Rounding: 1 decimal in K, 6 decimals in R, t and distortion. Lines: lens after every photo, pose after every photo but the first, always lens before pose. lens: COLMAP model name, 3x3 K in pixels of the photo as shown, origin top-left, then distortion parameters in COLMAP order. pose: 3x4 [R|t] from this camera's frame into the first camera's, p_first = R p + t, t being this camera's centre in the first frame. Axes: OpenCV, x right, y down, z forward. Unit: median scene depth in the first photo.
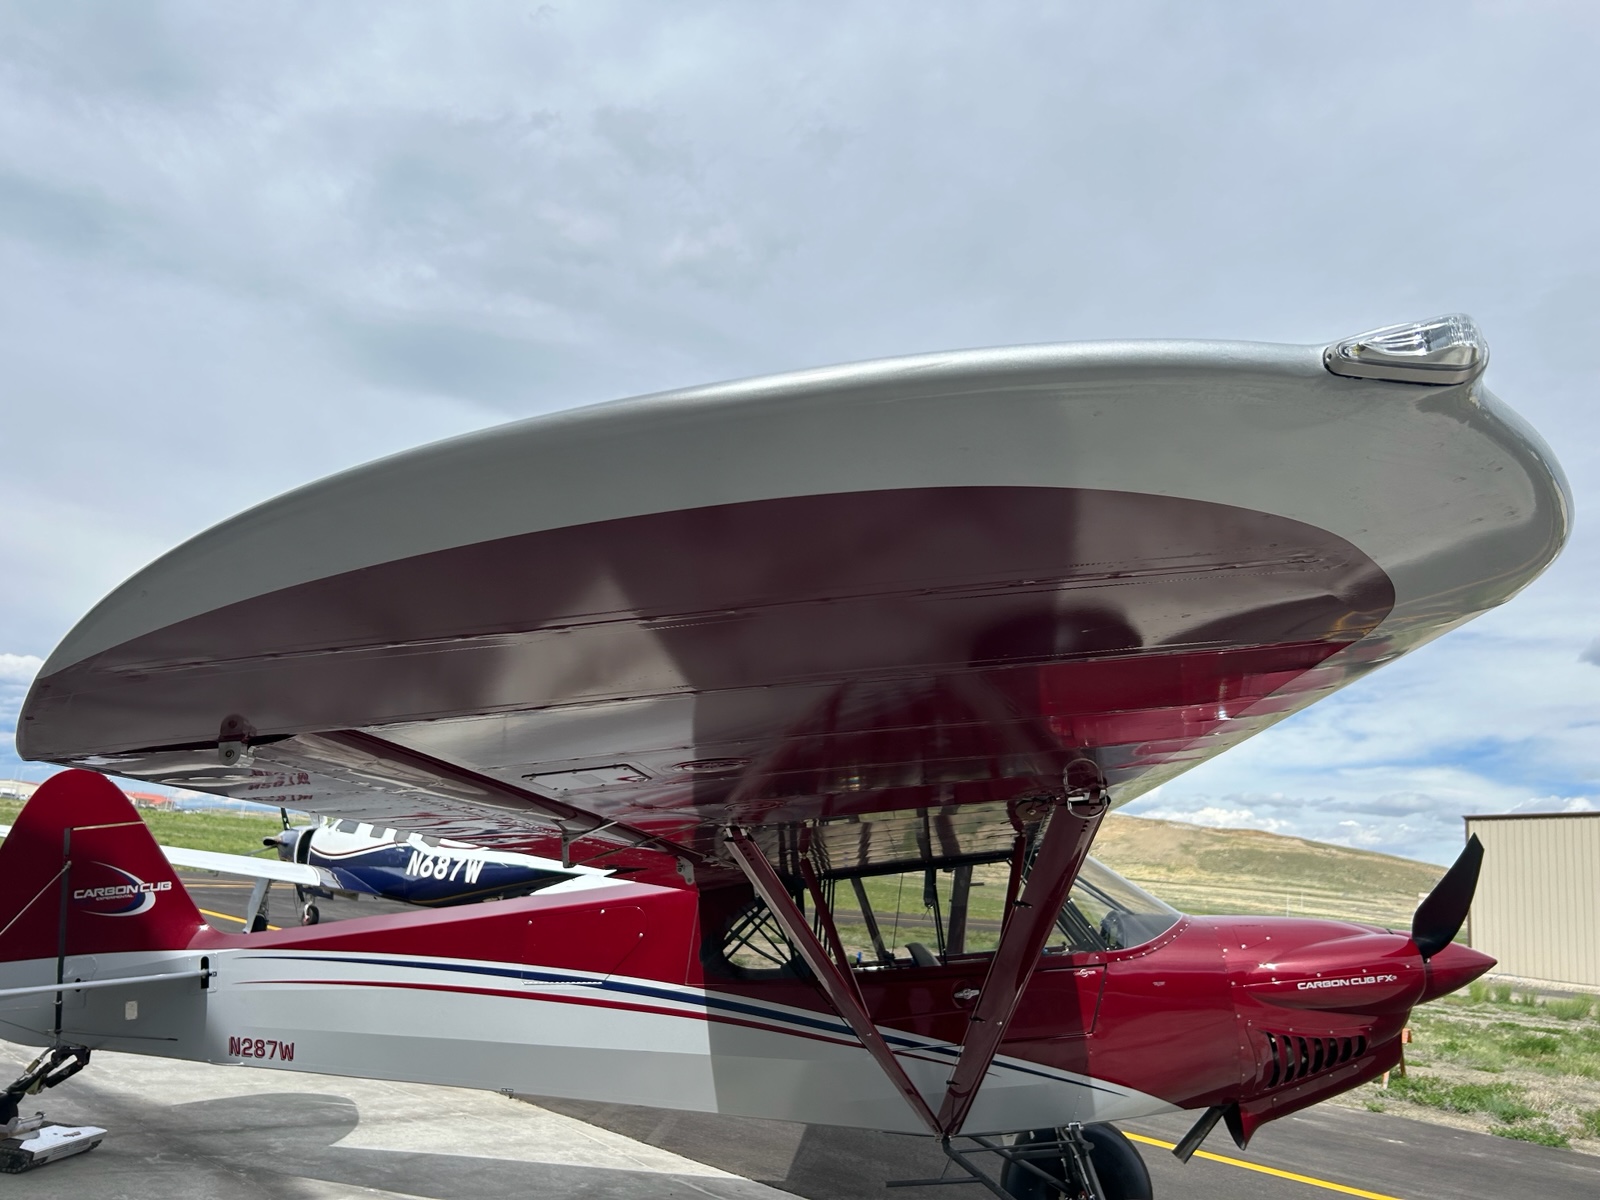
lens RADIAL K [[1220.7, 0, 800.0], [0, 1220.7, 600.0], [0, 0, 1]] dist [0.026151, -0.031477]
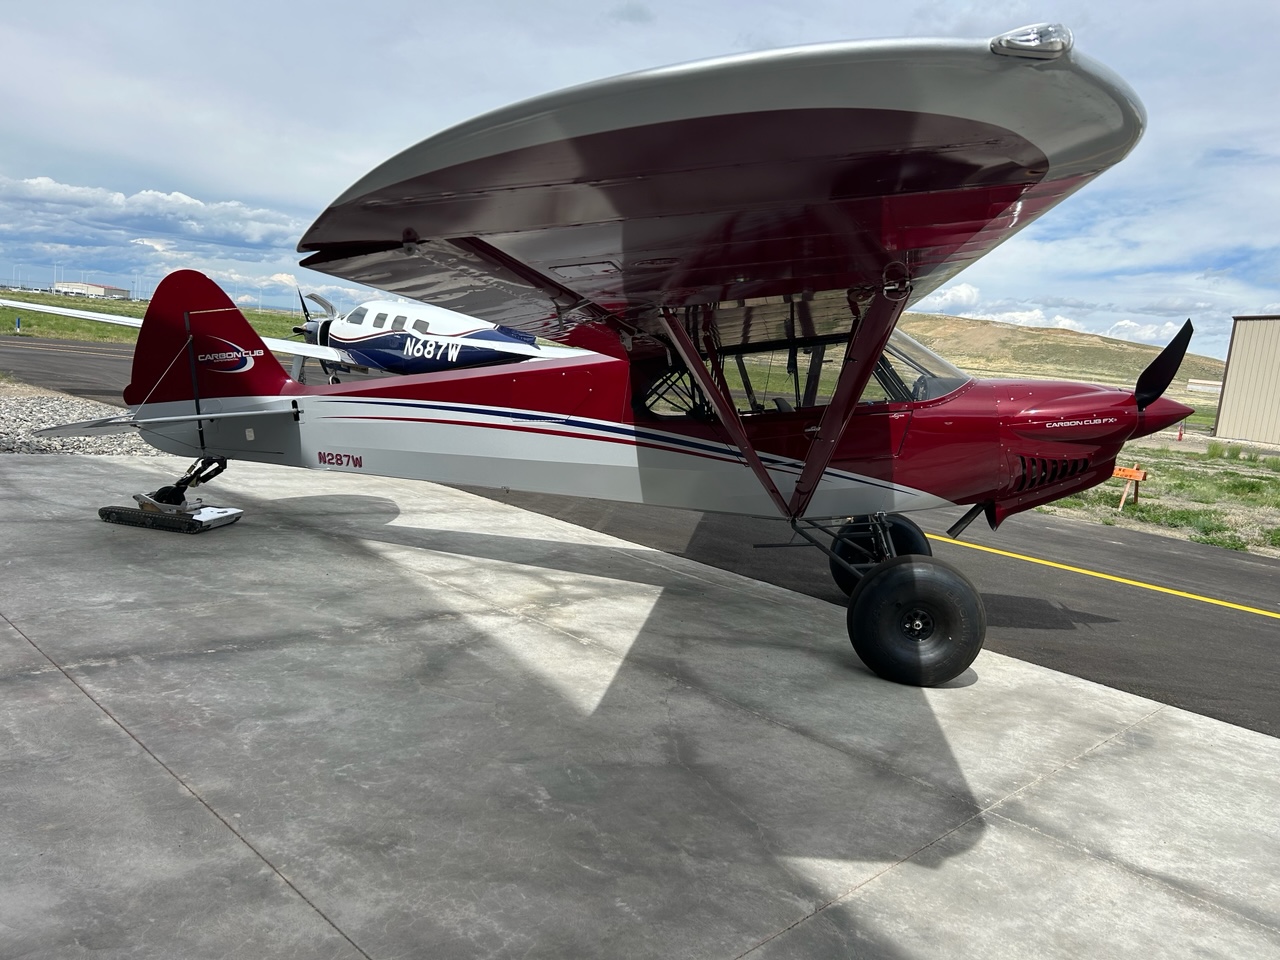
lens RADIAL K [[968.4, 0, 645.3], [0, 968.4, 488.1], [0, 0, 1]] dist [0.074891, -0.098912]
pose [[0.998771, 0.014339, -0.047441, -0.007628], [0.002747, 0.939748, 0.341857, -0.008492], [0.049484, -0.341568, 0.938554, -0.106178]]
